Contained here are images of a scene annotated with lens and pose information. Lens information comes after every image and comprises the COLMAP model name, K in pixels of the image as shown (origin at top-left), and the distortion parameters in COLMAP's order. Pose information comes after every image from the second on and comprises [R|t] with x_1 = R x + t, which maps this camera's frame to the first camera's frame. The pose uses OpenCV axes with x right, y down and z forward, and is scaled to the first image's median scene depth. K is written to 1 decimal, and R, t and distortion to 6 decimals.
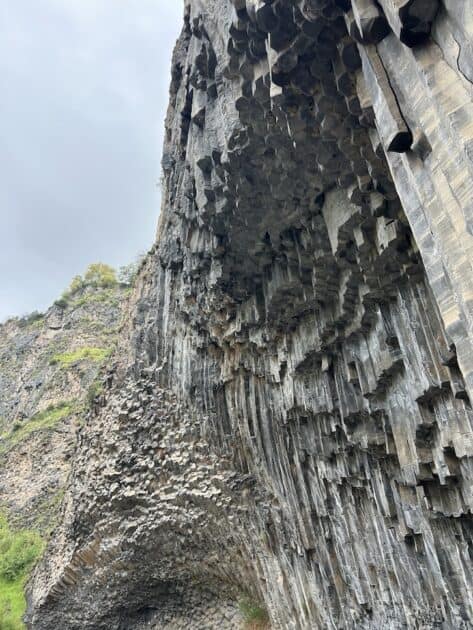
lens RADIAL K [[462.7, 0, 236.5], [0, 462.7, 315.0], [0, 0, 1]] dist [-0.006765, -0.012473]
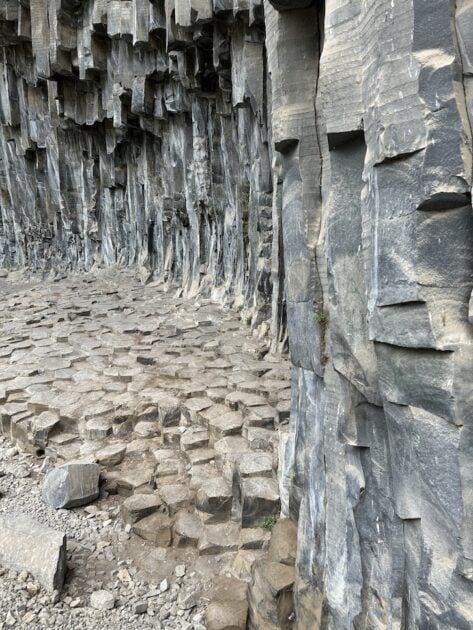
lens RADIAL K [[462.7, 0, 236.5], [0, 462.7, 315.0], [0, 0, 1]] dist [-0.006765, -0.012473]
pose [[0.746191, -0.060539, 0.662973, 0.077020], [-0.380197, 0.778730, 0.499029, 0.157067], [-0.546488, -0.624431, 0.558065, 0.124235]]
